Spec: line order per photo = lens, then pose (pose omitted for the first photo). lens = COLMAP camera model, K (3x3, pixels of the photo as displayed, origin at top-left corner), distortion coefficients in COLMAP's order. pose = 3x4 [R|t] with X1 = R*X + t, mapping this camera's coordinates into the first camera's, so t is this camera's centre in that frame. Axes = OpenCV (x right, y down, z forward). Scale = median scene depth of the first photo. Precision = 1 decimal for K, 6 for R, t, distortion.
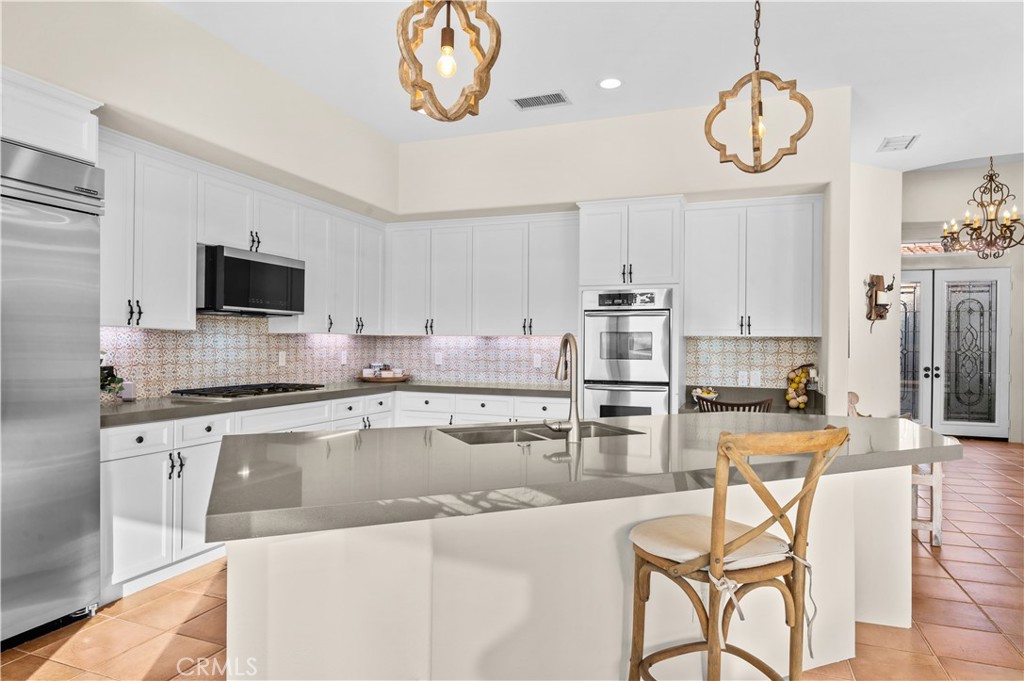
lens RADIAL K [[587.4, 0, 525.3], [0, 587.4, 344.1], [0, 0, 1]] dist [0.006969, -0.000892]
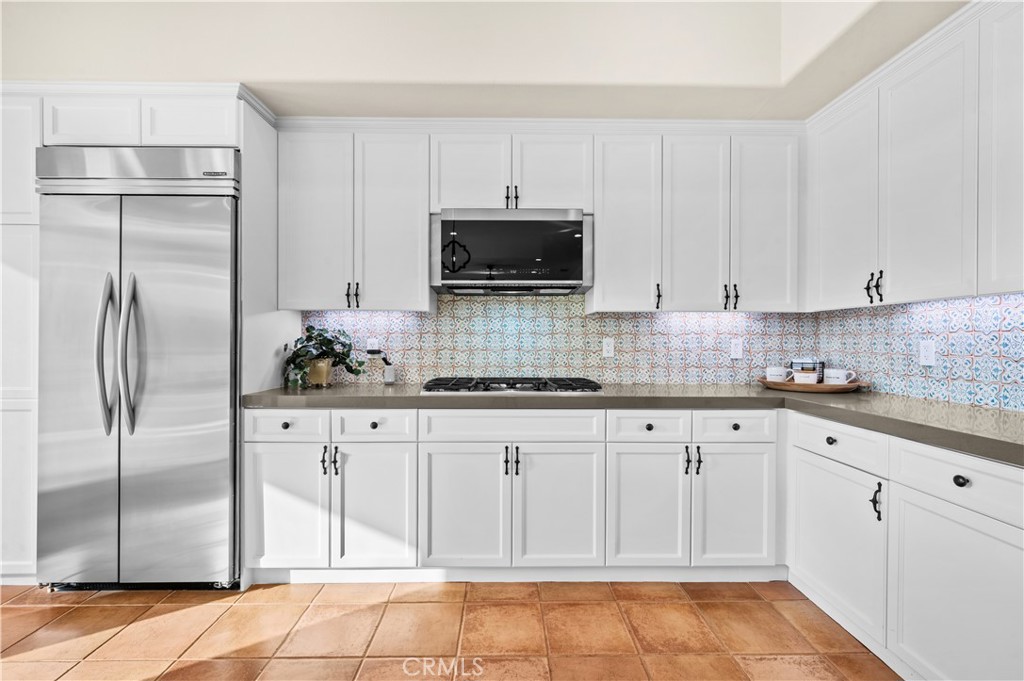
lens RADIAL K [[449.0, 0, 515.8], [0, 449.0, 345.3], [0, 0, 1]] dist [0.002351, 0.000260]
pose [[0.353435, 0.001643, -0.935458, 0.097972], [0.003294, 0.999990, 0.003001, 0.020630], [0.935453, -0.004142, 0.353426, 0.704533]]
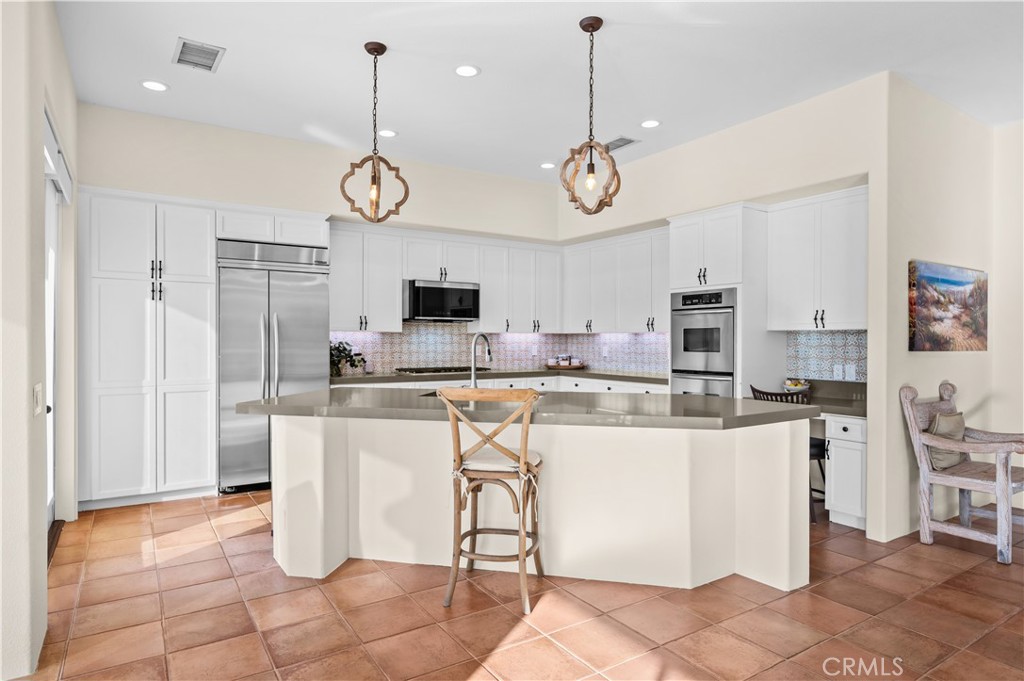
lens RADIAL K [[587.4, 0, 543.2], [0, 587.4, 341.5], [0, 0, 1]] dist [0.006969, -0.000892]
pose [[0.823347, -0.005293, -0.567514, 0.563316], [0.006230, 0.999981, -0.000288, 0.004268], [0.567504, -0.003298, 0.823364, -0.109024]]
